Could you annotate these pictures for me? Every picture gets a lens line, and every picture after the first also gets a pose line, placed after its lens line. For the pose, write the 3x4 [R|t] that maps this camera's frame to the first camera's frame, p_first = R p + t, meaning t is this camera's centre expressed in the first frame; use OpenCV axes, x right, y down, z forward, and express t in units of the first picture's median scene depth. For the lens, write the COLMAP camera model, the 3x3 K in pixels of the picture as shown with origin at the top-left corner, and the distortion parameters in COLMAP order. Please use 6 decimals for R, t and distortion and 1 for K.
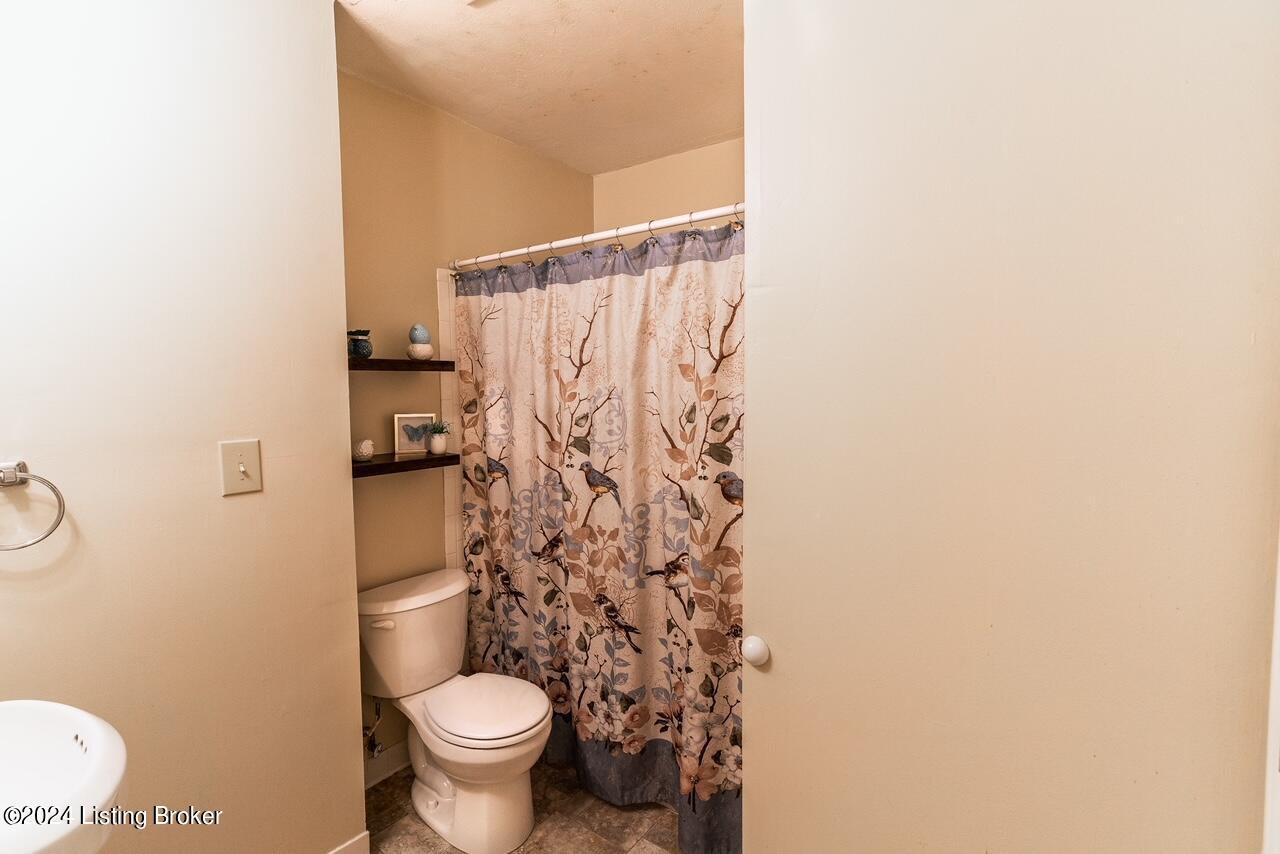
lens RADIAL K [[608.6, 0, 640.2], [0, 608.6, 427.6], [0, 0, 1]] dist [0.000436, 0.001270]
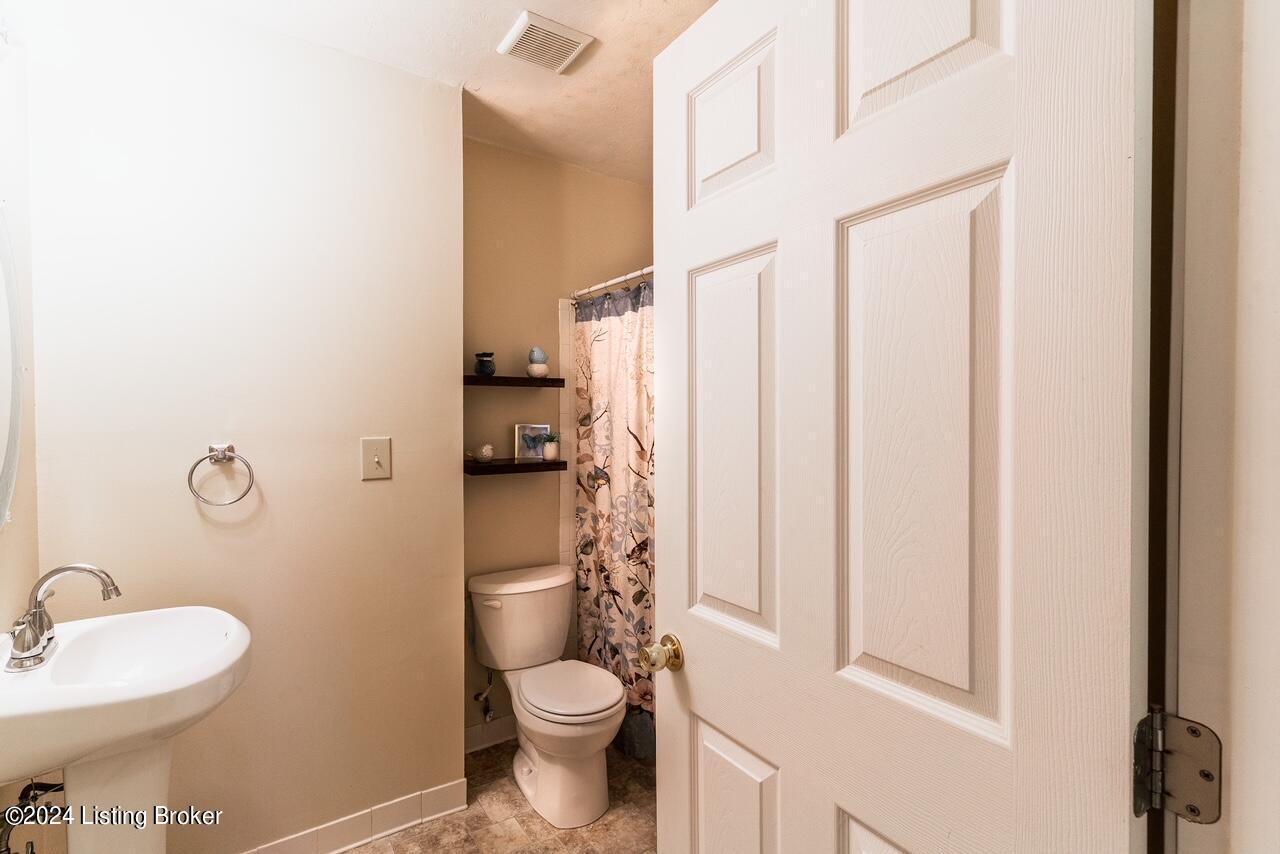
lens RADIAL K [[608.6, 0, 638.9], [0, 608.6, 425.3], [0, 0, 1]] dist [0.000436, 0.001270]
pose [[0.947055, 0.012375, -0.320832, 0.195800], [-0.028776, 0.998507, -0.046429, 0.027409], [0.319778, 0.053203, 0.945997, -0.025899]]
